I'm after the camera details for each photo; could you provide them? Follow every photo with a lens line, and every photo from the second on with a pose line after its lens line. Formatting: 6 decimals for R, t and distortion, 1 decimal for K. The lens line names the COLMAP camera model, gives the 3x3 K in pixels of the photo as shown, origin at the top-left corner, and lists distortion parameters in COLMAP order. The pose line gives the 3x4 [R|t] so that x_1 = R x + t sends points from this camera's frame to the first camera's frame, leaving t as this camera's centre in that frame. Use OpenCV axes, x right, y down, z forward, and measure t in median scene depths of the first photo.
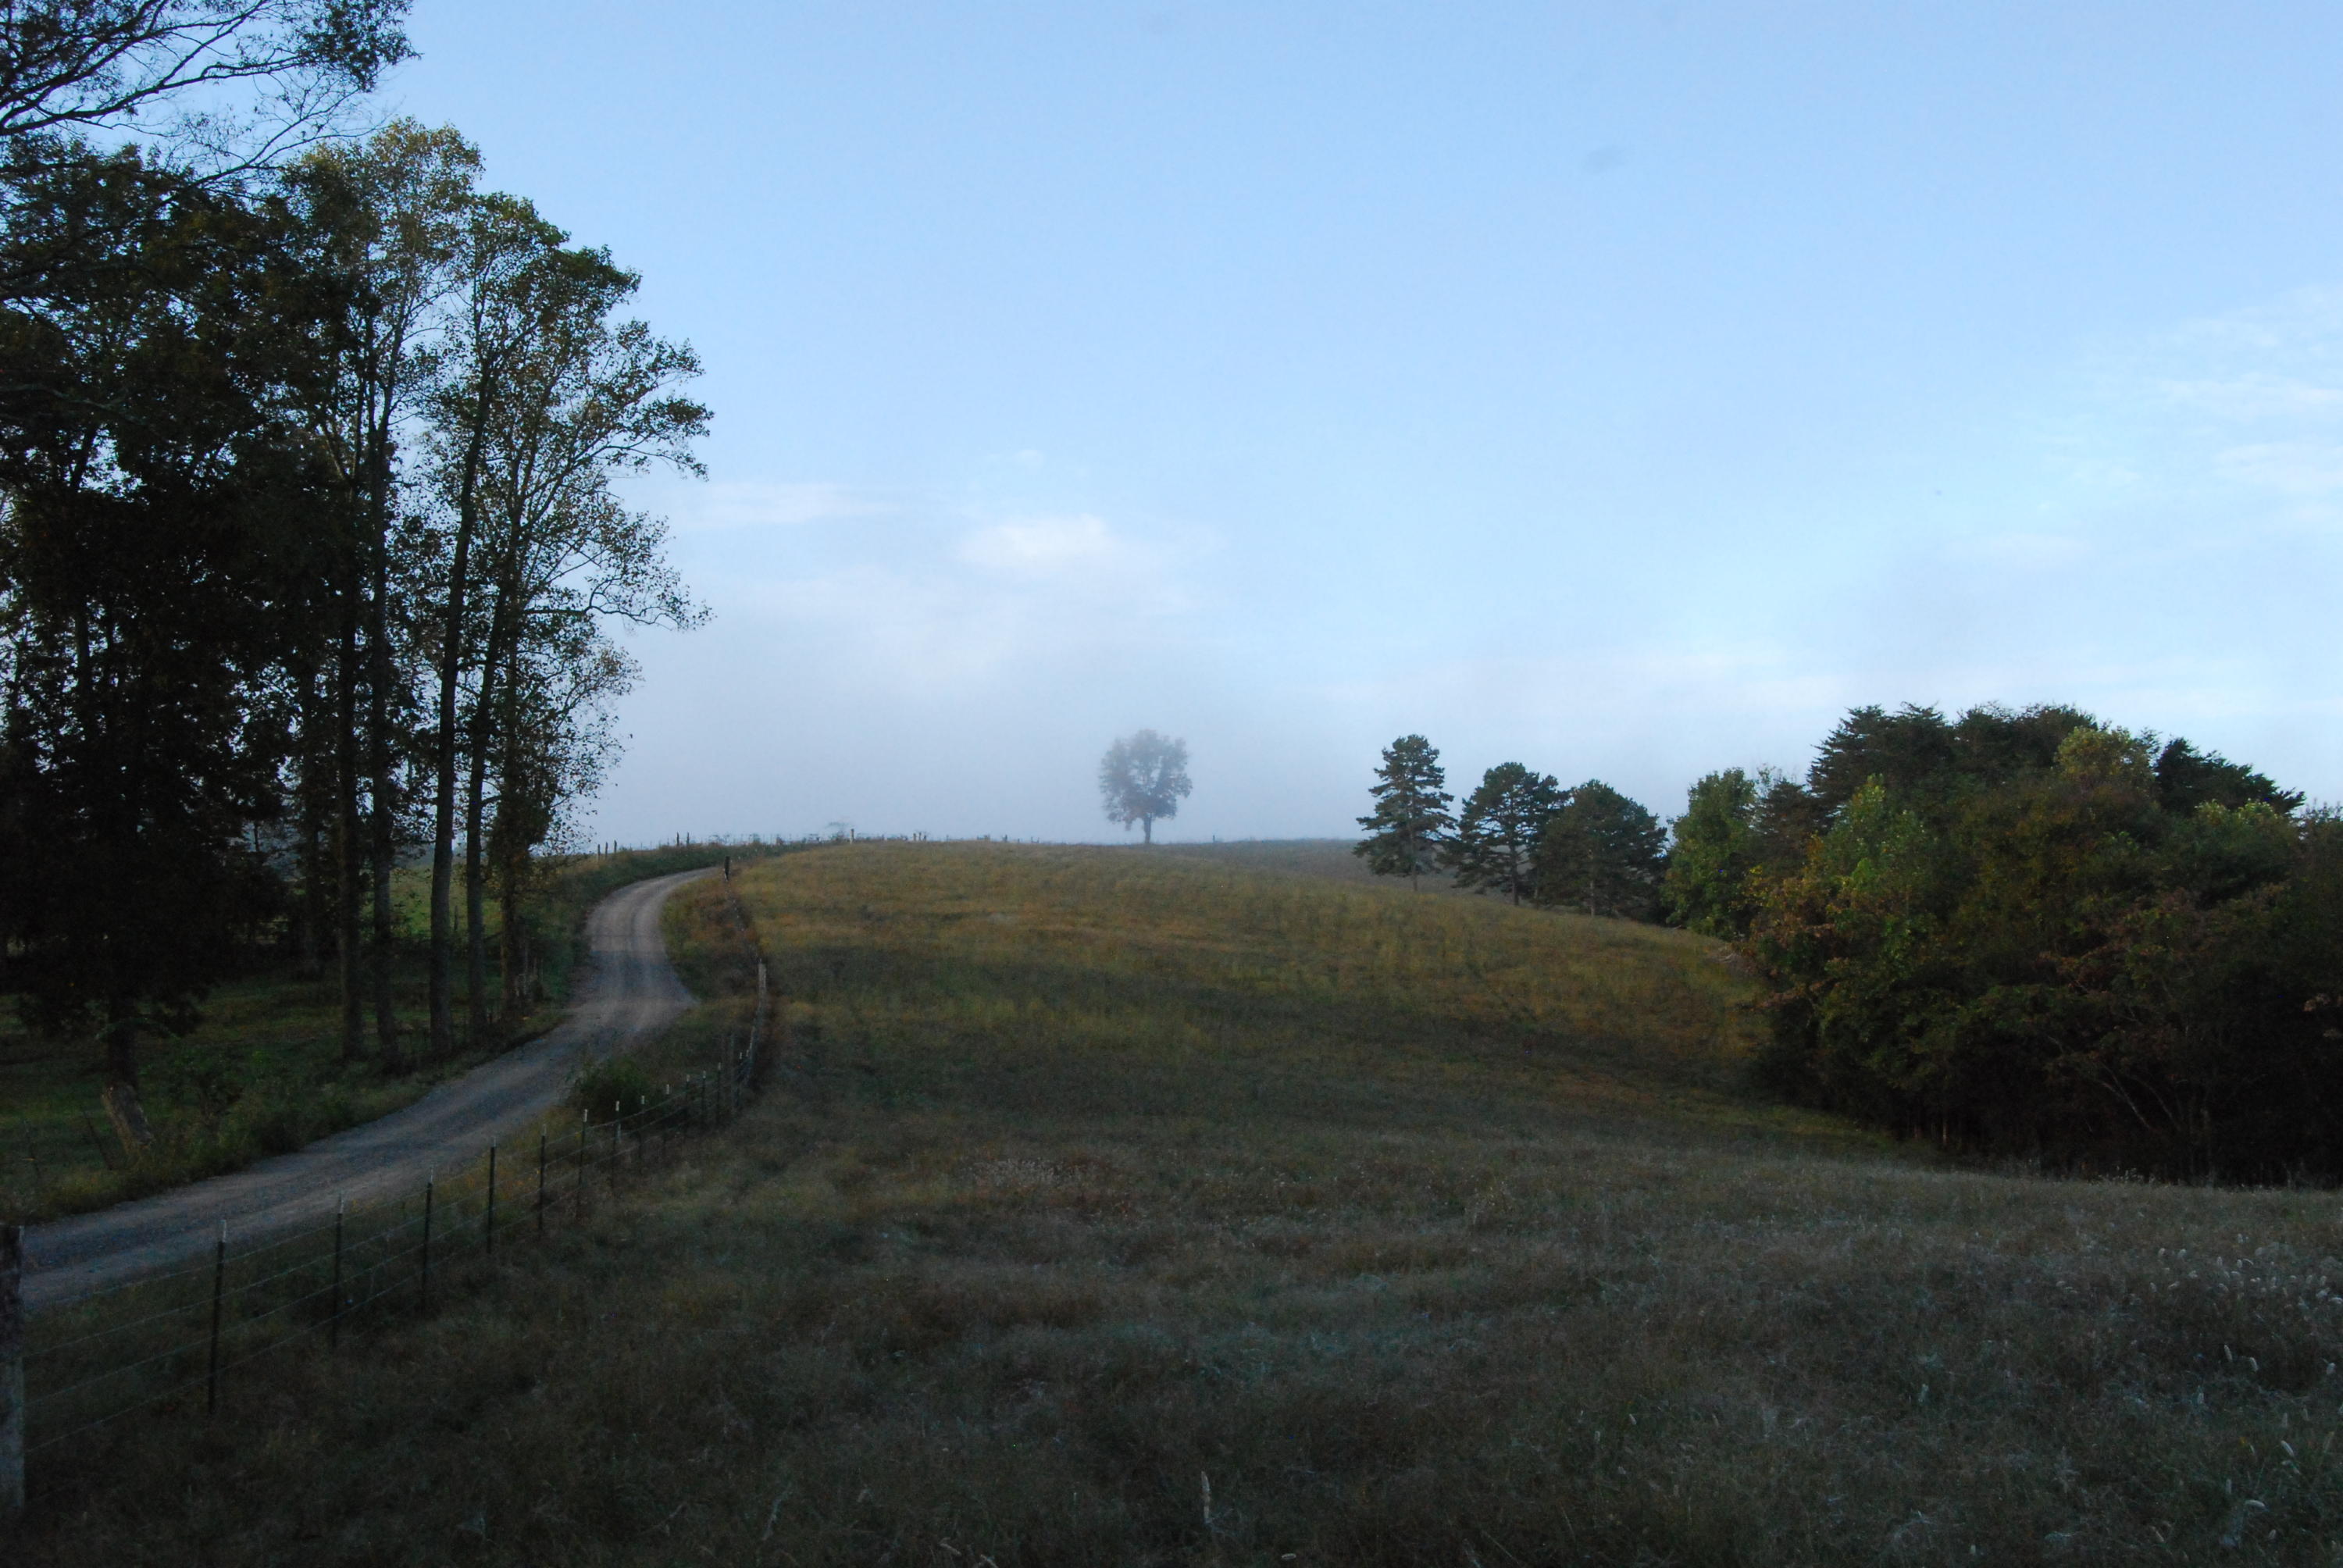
lens RADIAL K [[2601.5, 0, 1171.5], [0, 2601.5, 784.0], [0, 0, 1]] dist [-0.063924, 0.009910]
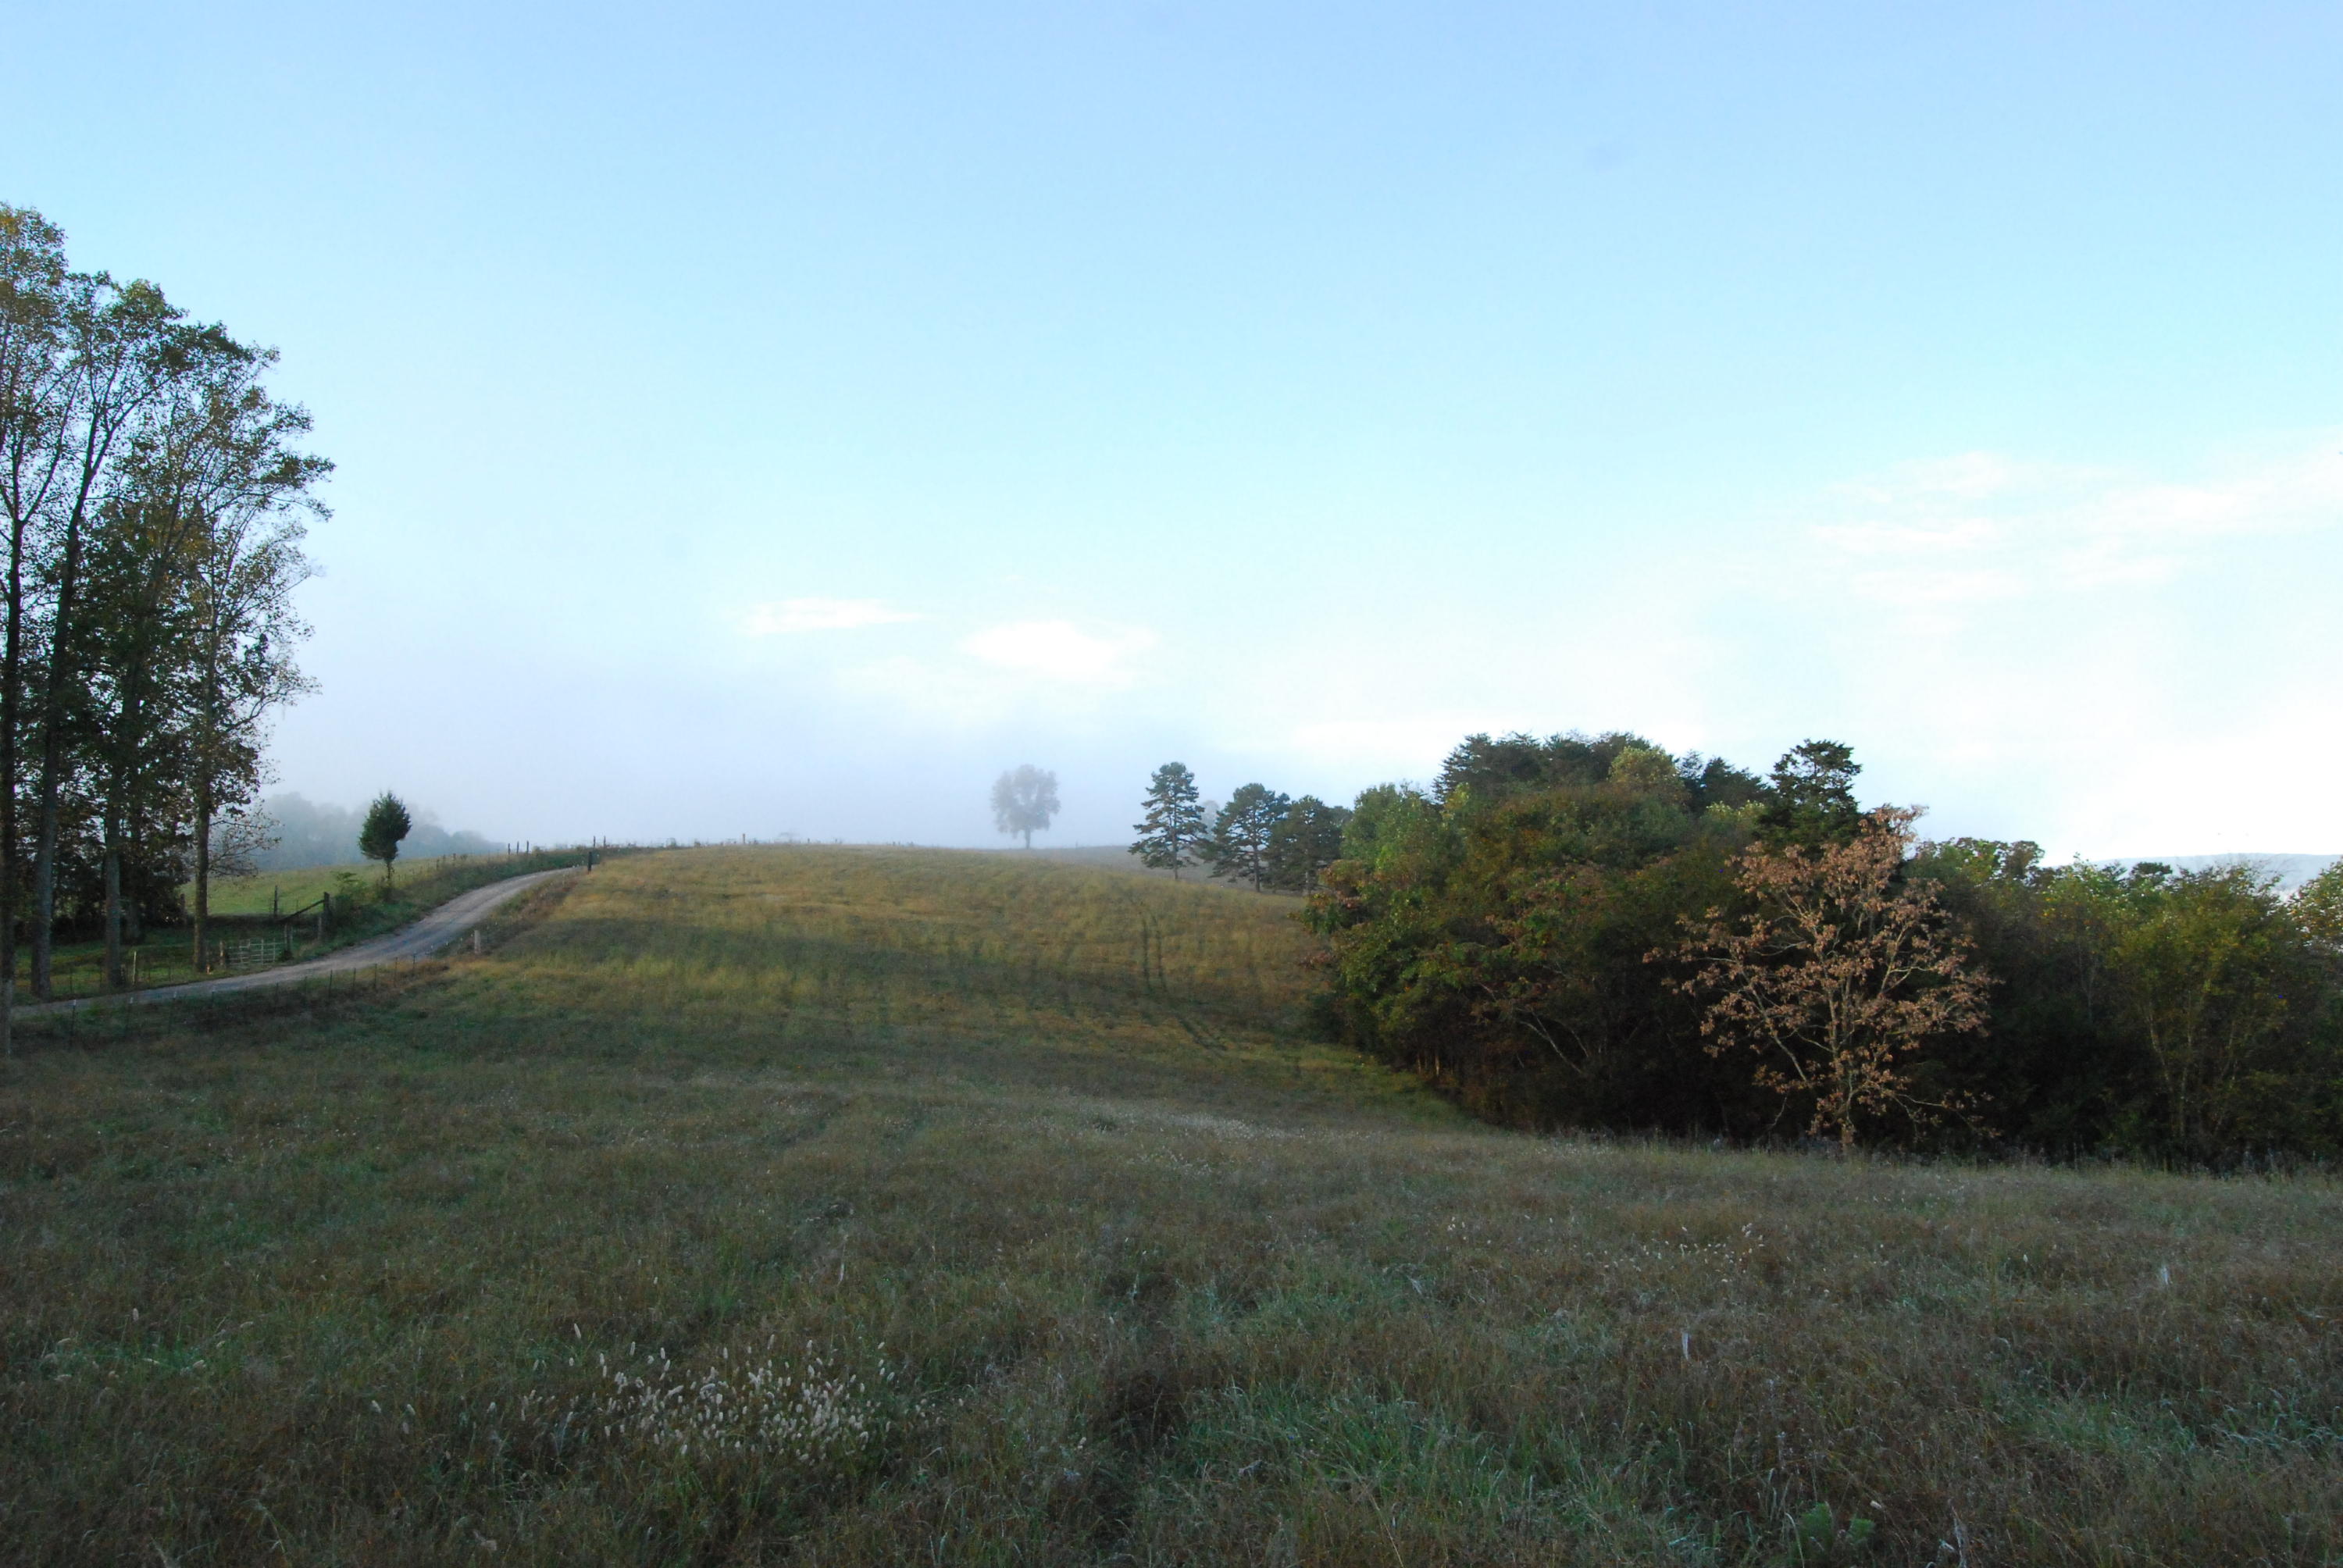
lens RADIAL K [[1844.0, 0, 1171.5], [0, 1844.0, 784.0], [0, 0, 1]] dist [-0.094625, 0.035602]
pose [[0.999678, -0.003787, 0.025085, 0.163839], [0.004163, 0.999879, -0.014968, 0.015287], [-0.025025, 0.015068, 0.999573, 0.141673]]
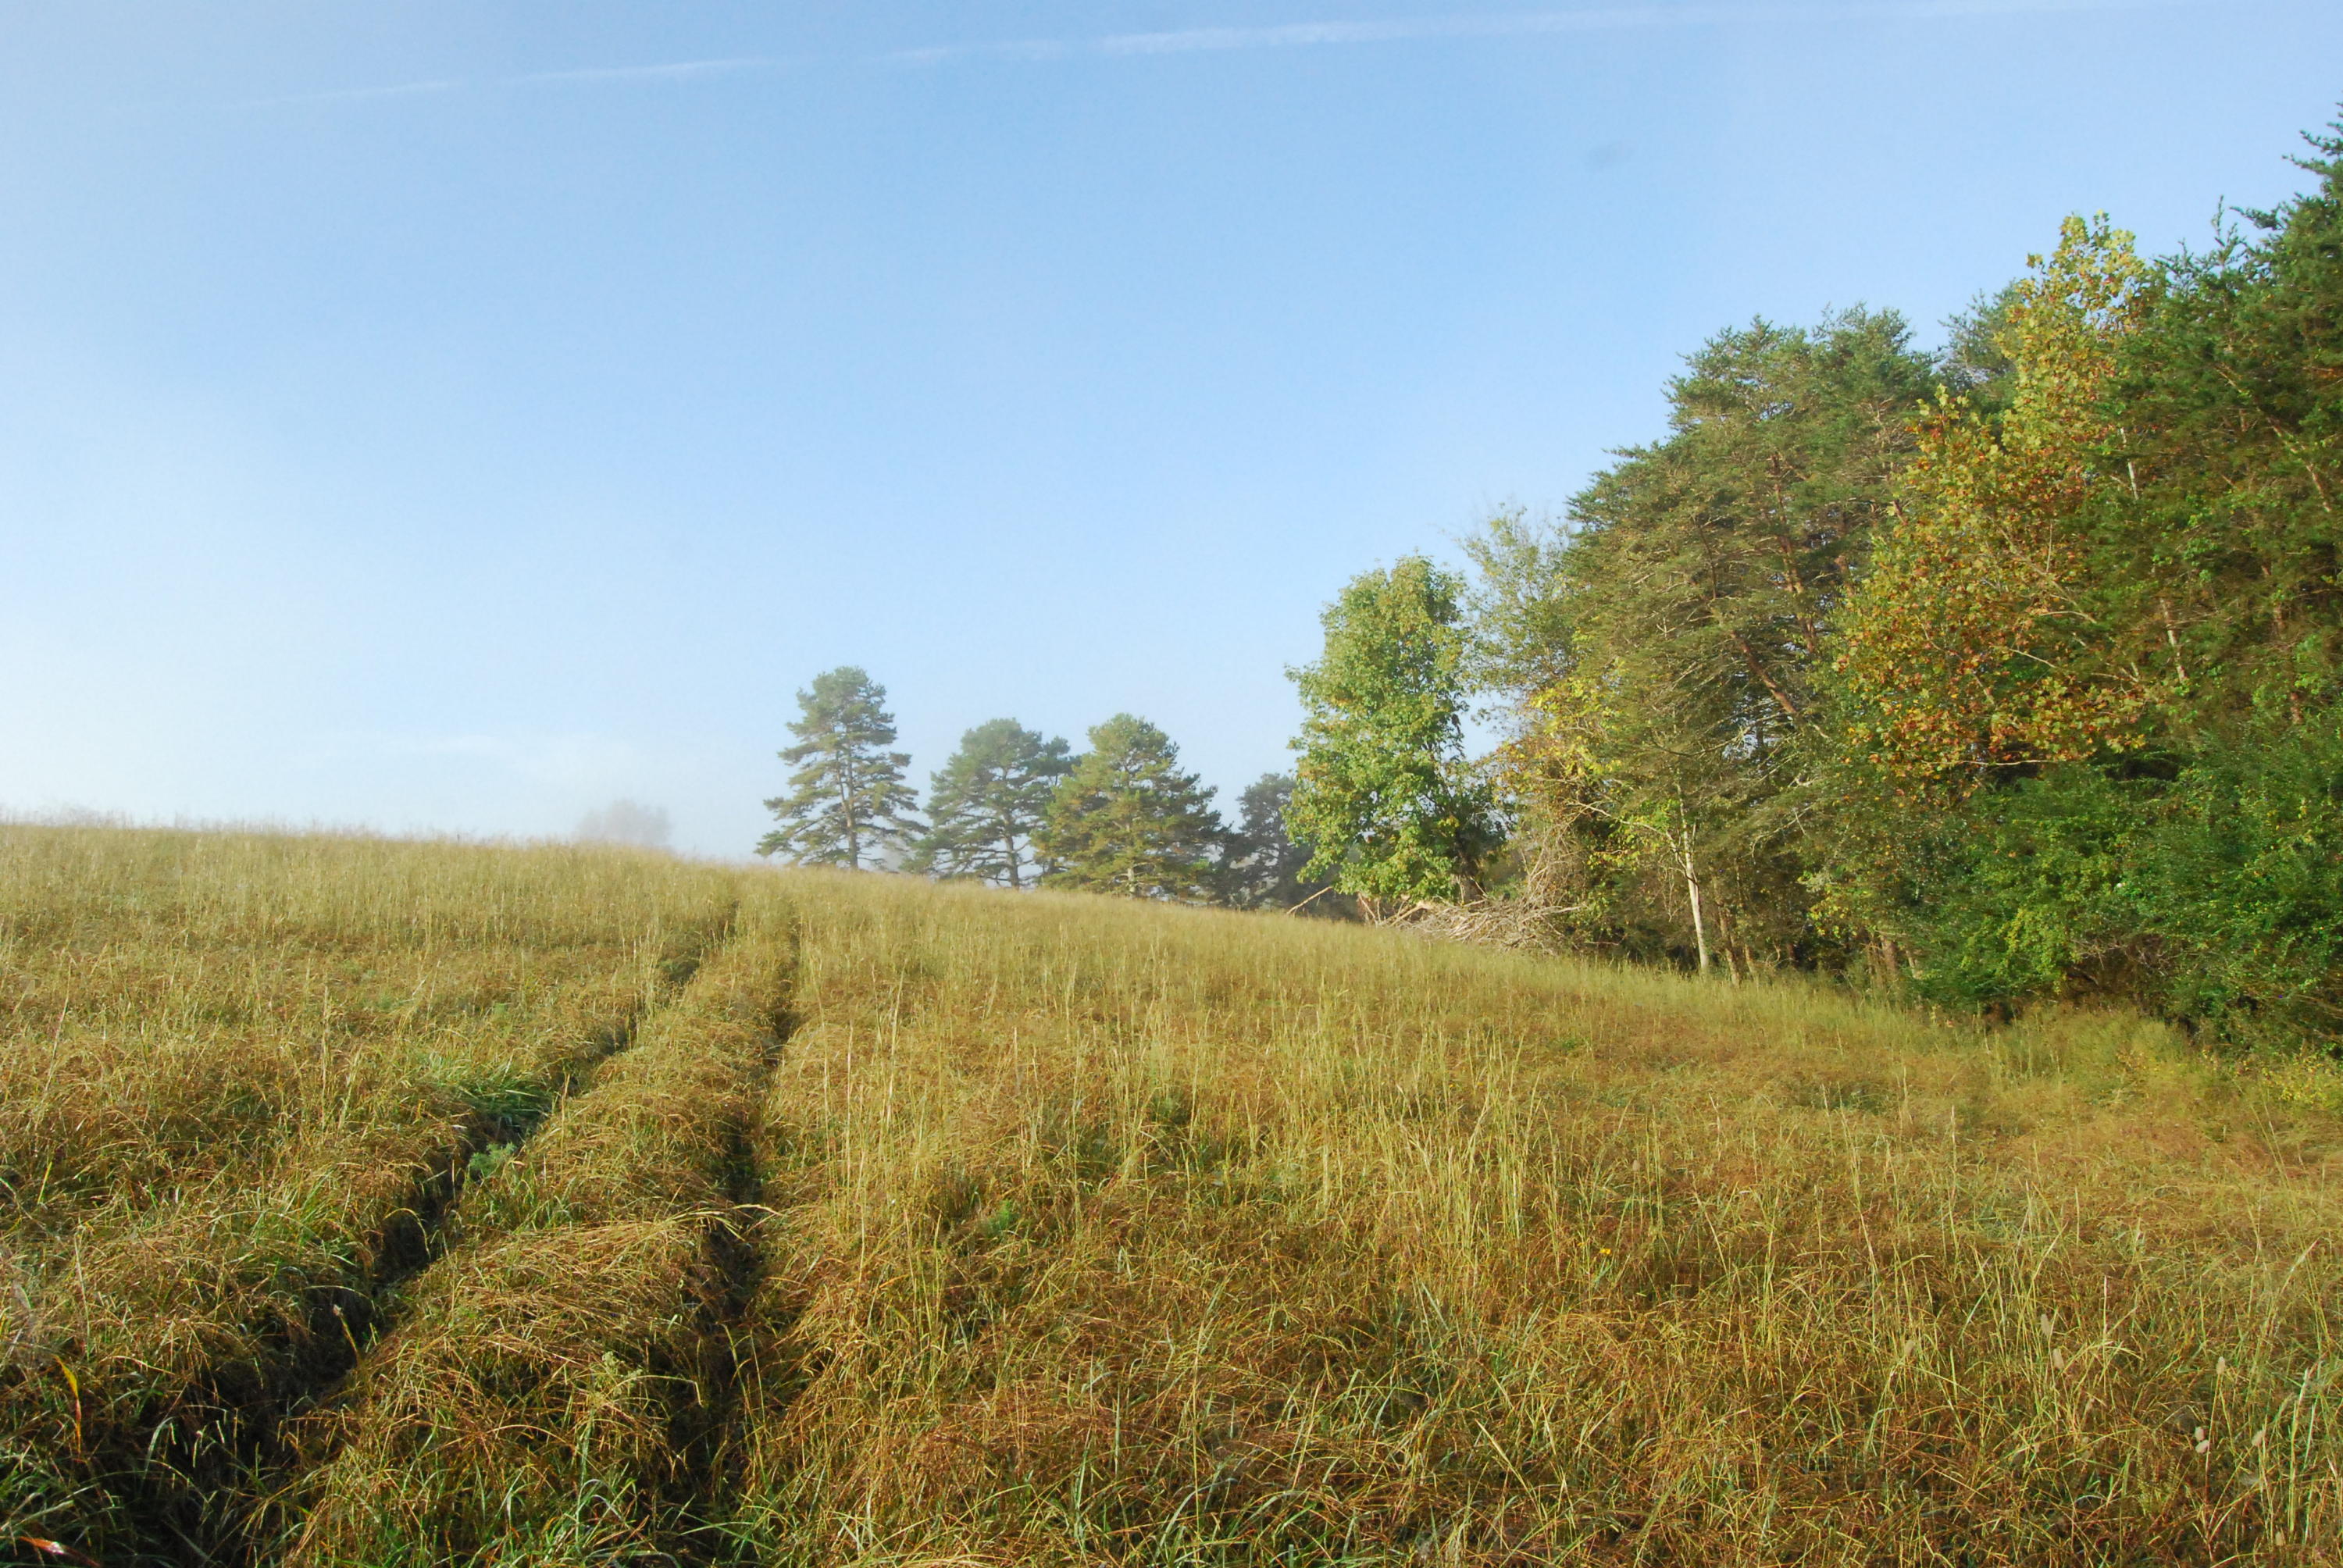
lens RADIAL K [[1844.0, 0, 1171.5], [0, 1844.0, 784.0], [0, 0, 1]] dist [-0.094625, 0.035602]
pose [[0.977253, -0.063717, 0.202279, 0.189725], [0.077693, 0.995053, -0.061915, 0.109045], [-0.197333, 0.076222, 0.977369, 1.299507]]
